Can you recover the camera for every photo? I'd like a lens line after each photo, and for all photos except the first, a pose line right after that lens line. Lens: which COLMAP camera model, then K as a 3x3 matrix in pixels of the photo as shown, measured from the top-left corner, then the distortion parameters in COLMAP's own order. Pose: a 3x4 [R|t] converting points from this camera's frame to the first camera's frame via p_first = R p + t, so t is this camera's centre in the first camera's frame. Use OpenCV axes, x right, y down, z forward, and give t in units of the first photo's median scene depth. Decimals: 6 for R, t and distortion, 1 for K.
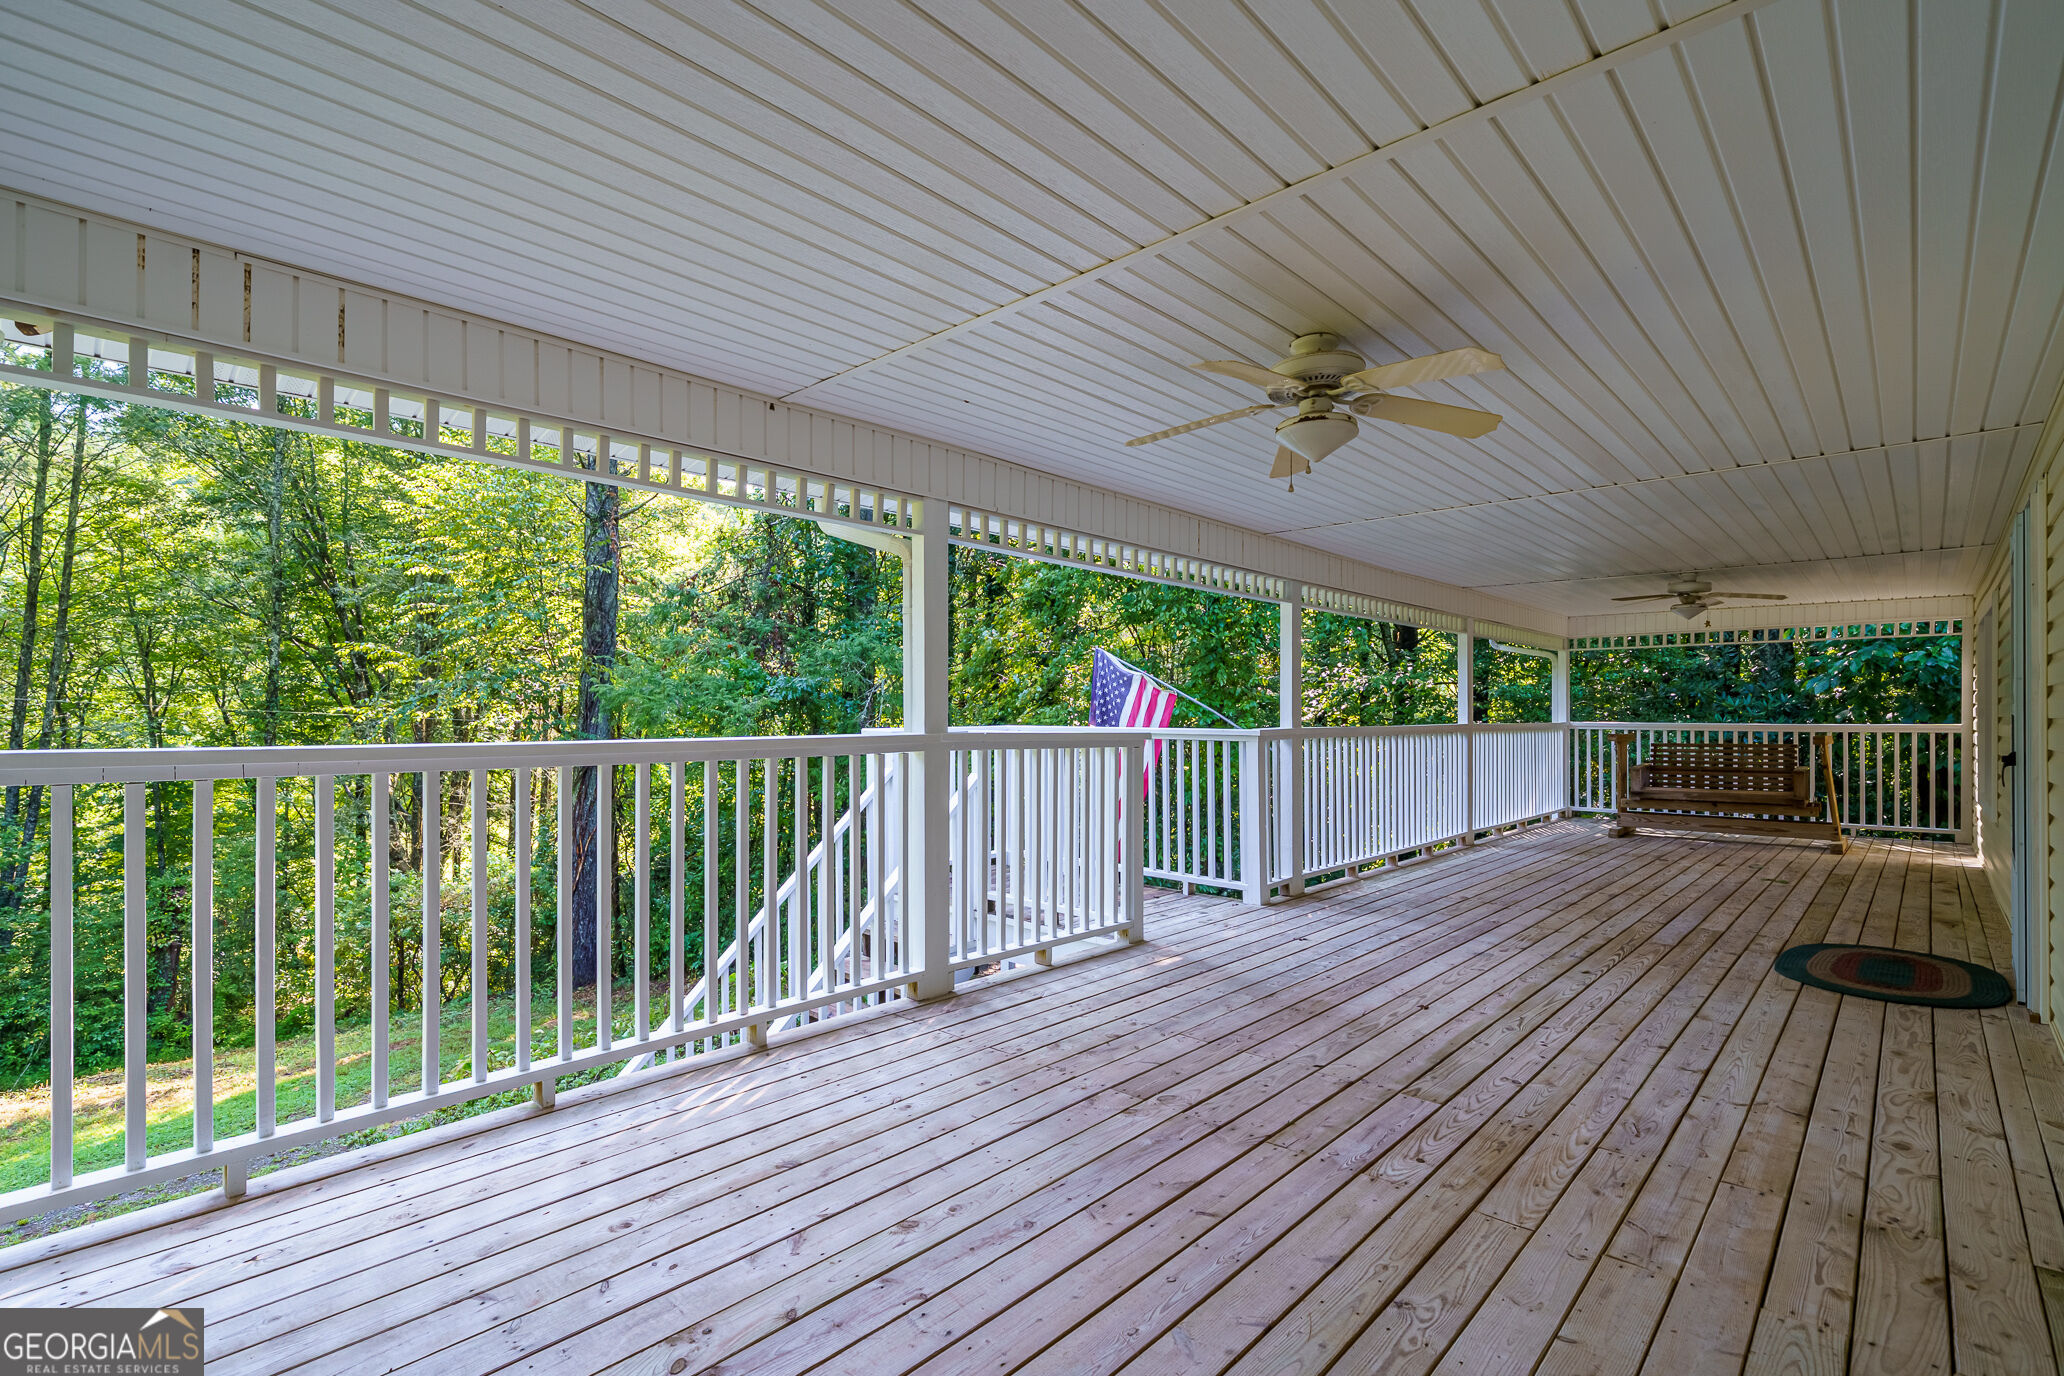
lens RADIAL K [[928.3, 0, 1036.5], [0, 928.3, 699.4], [0, 0, 1]] dist [0.005089, 0.000685]
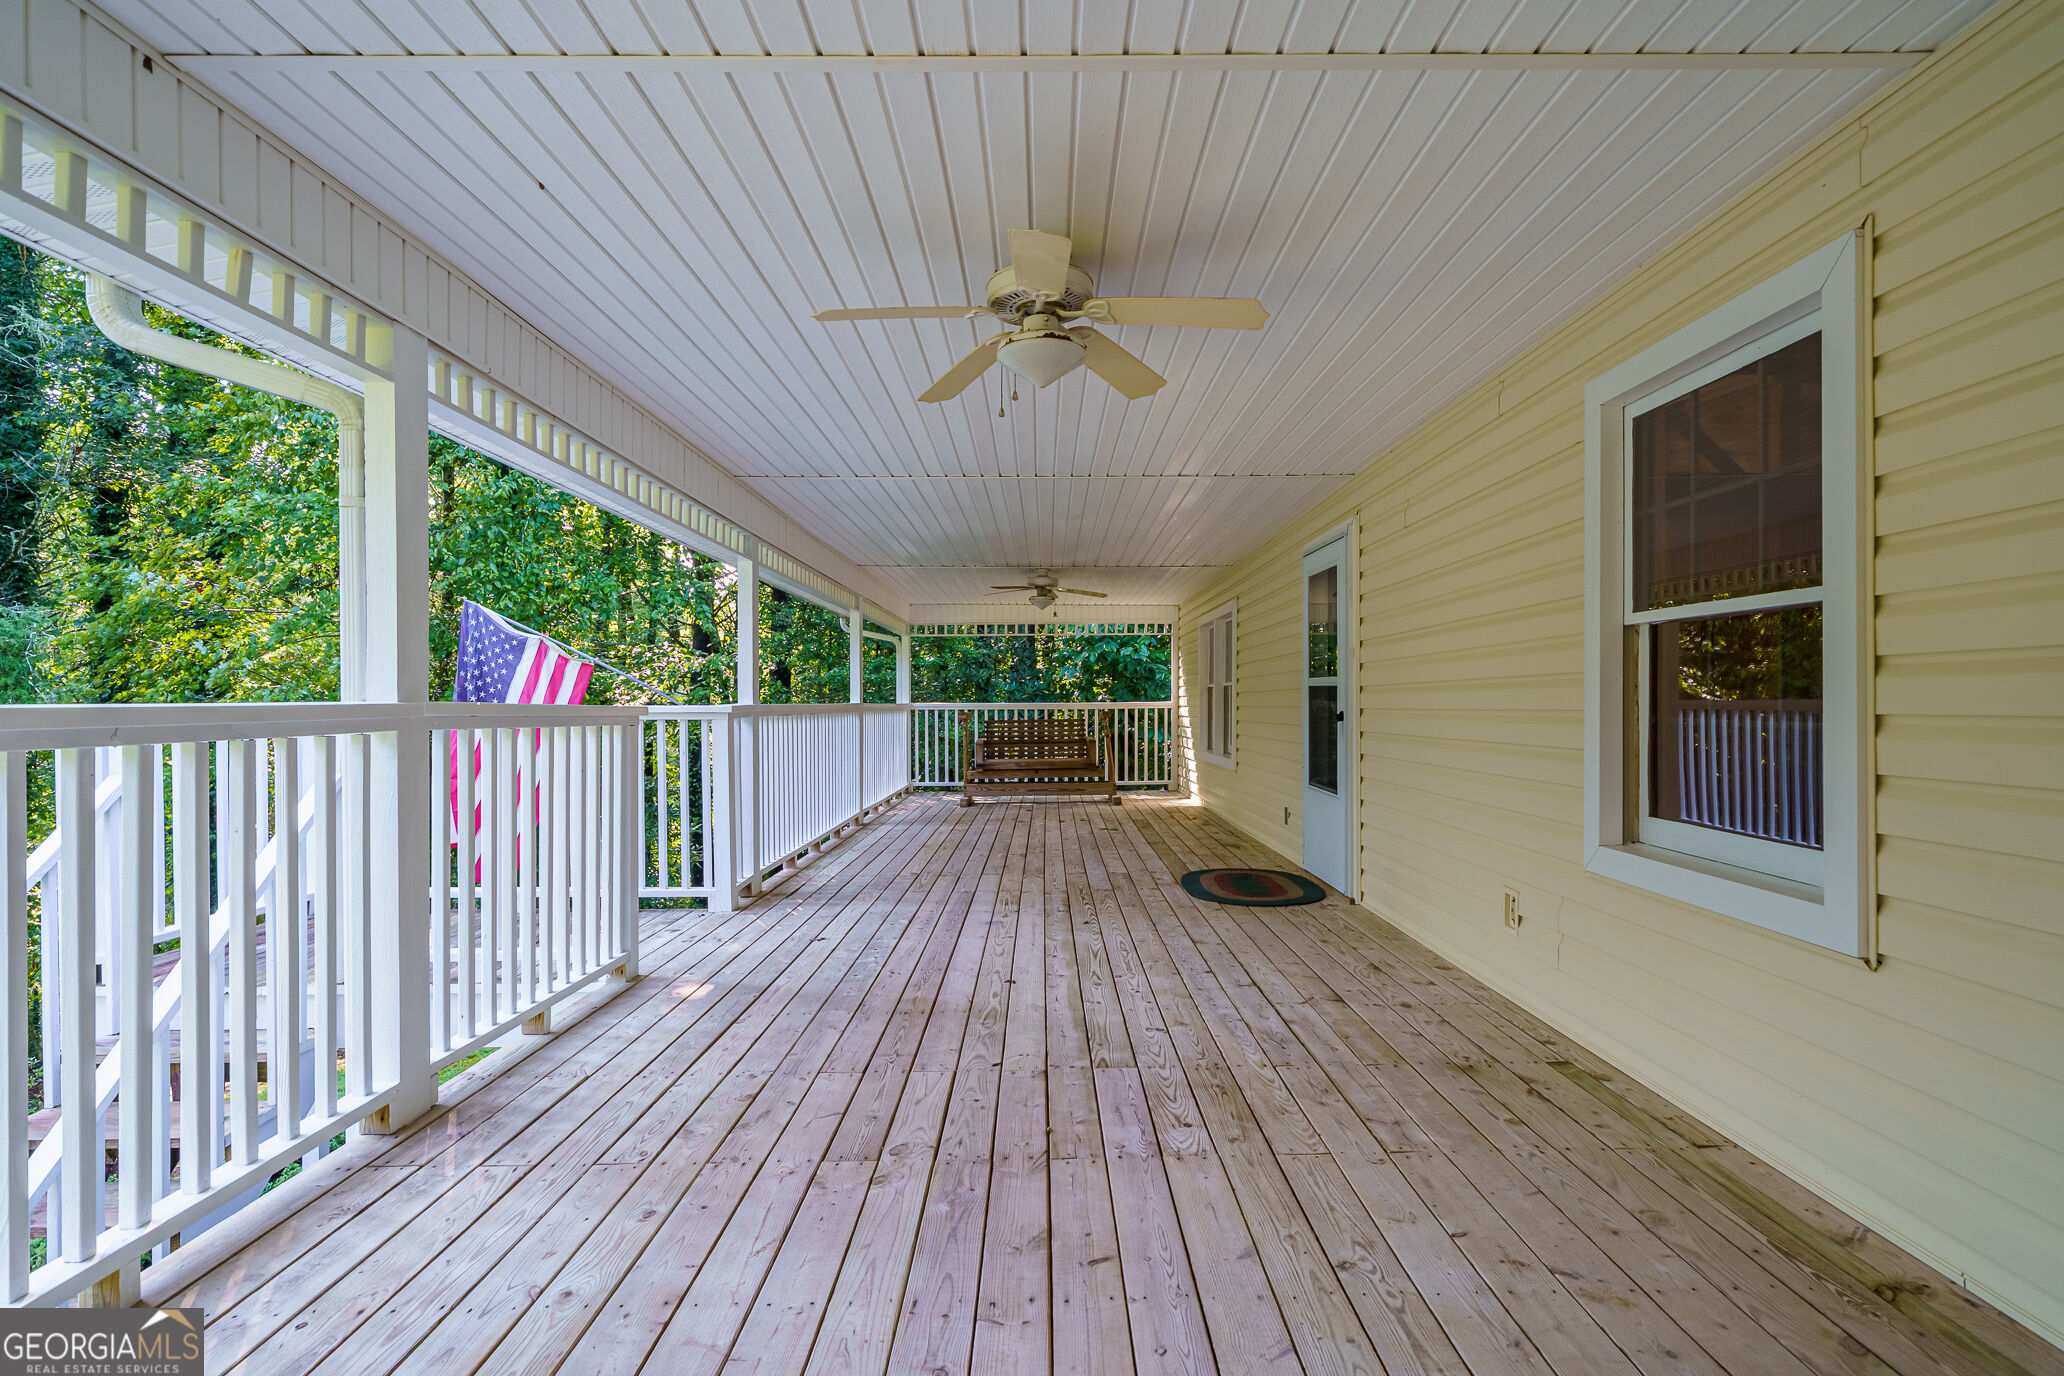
lens RADIAL K [[986.3, 0, 1032.2], [0, 986.3, 692.4], [0, 0, 1]] dist [0.004697, 0.000933]
pose [[0.733951, 0.002108, 0.679199, -0.234679], [-0.004425, 0.999989, 0.001678, 0.024650], [-0.679188, -0.004237, 0.733952, 0.204768]]
